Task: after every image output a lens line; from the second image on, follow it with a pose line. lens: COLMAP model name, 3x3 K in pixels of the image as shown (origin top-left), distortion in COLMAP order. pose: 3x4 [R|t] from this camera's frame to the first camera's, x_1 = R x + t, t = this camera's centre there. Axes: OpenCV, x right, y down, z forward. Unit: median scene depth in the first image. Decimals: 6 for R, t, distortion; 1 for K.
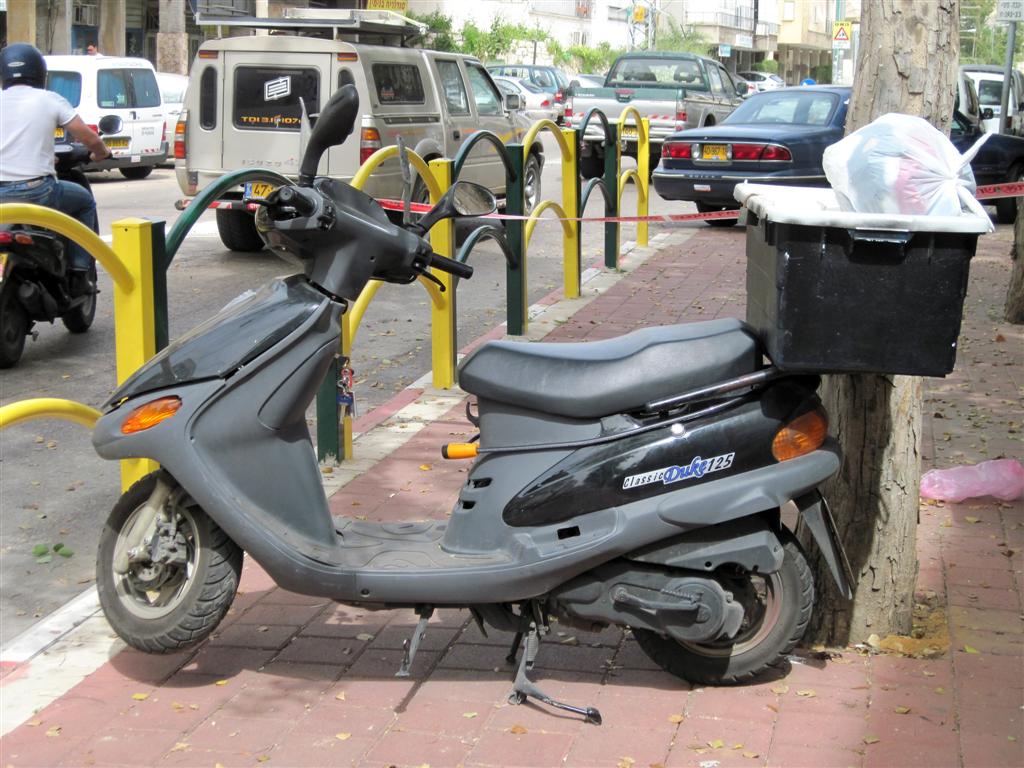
lens RADIAL K [[1857.1, 0, 512.0], [0, 1857.1, 384.0], [0, 0, 1]] dist [-0.145904, -0.020972]
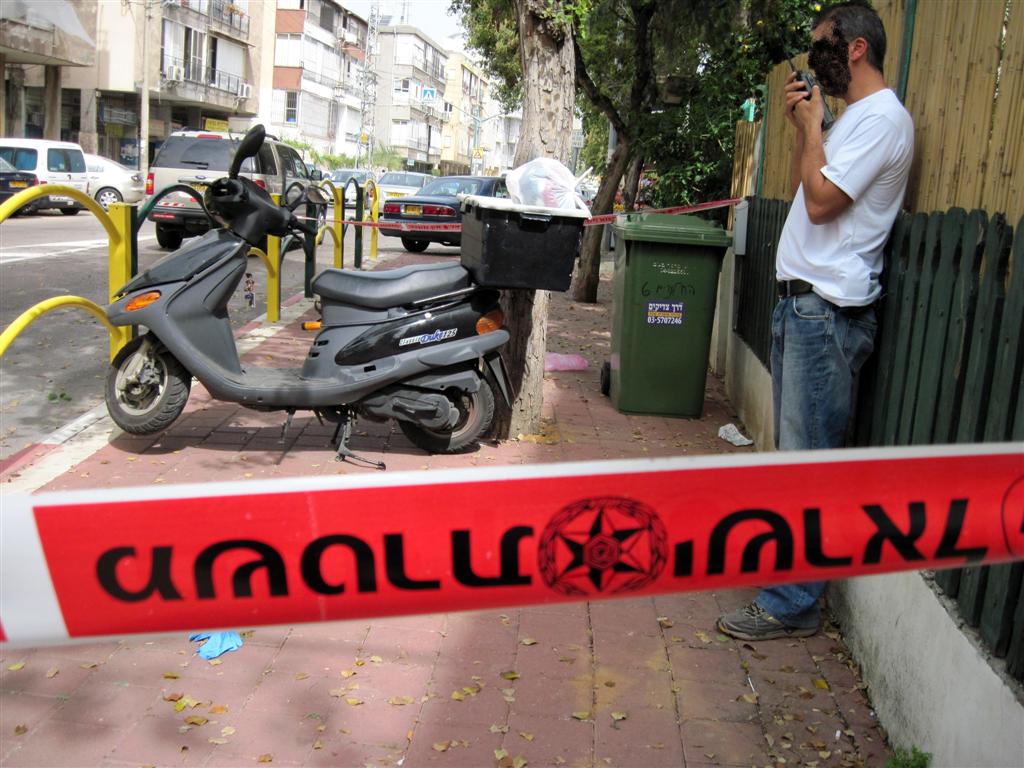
lens RADIAL K [[1052.6, 0, 512.0], [0, 1052.6, 384.0], [0, 0, 1]] dist [-0.123761, 0.076209]
pose [[0.976372, 0.014573, 0.215603, -0.057098], [-0.020759, 0.999434, 0.026456, 0.062156], [-0.215096, -0.030306, 0.976123, -0.079589]]
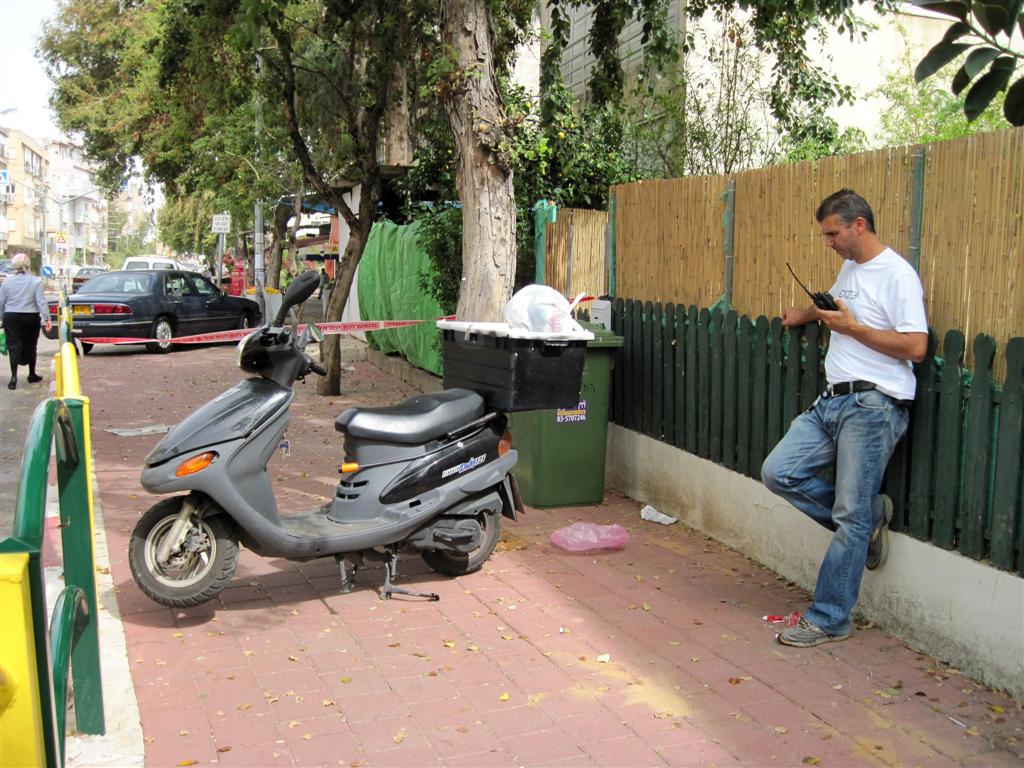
lens RADIAL K [[1052.6, 0, 512.0], [0, 1052.6, 384.0], [0, 0, 1]] dist [-0.123761, 0.076209]
pose [[0.816095, -0.056863, 0.575114, -0.487125], [0.086020, 0.996014, -0.023585, -0.008558], [-0.571480, 0.068719, 0.817733, 0.046225]]
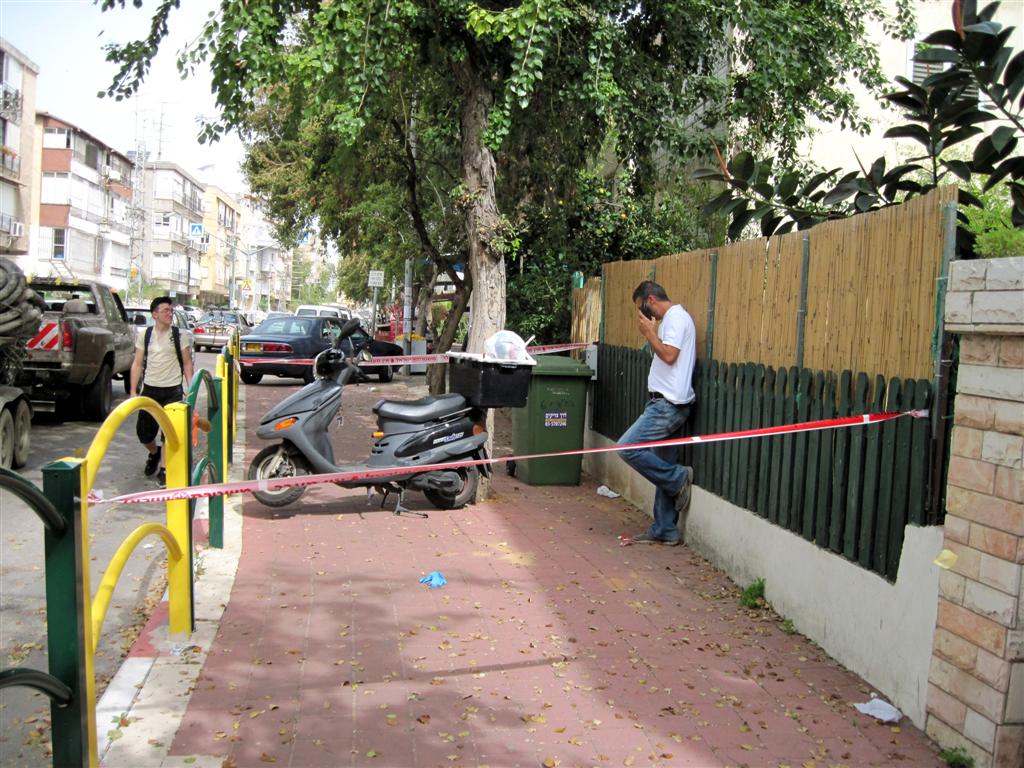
lens RADIAL K [[1052.6, 0, 512.0], [0, 1052.6, 384.0], [0, 0, 1]] dist [-0.123761, 0.076209]
pose [[0.899084, 0.000276, 0.437776, -0.593748], [0.041264, 0.995494, -0.085374, 0.110387], [-0.435827, 0.094823, 0.895021, -0.683687]]
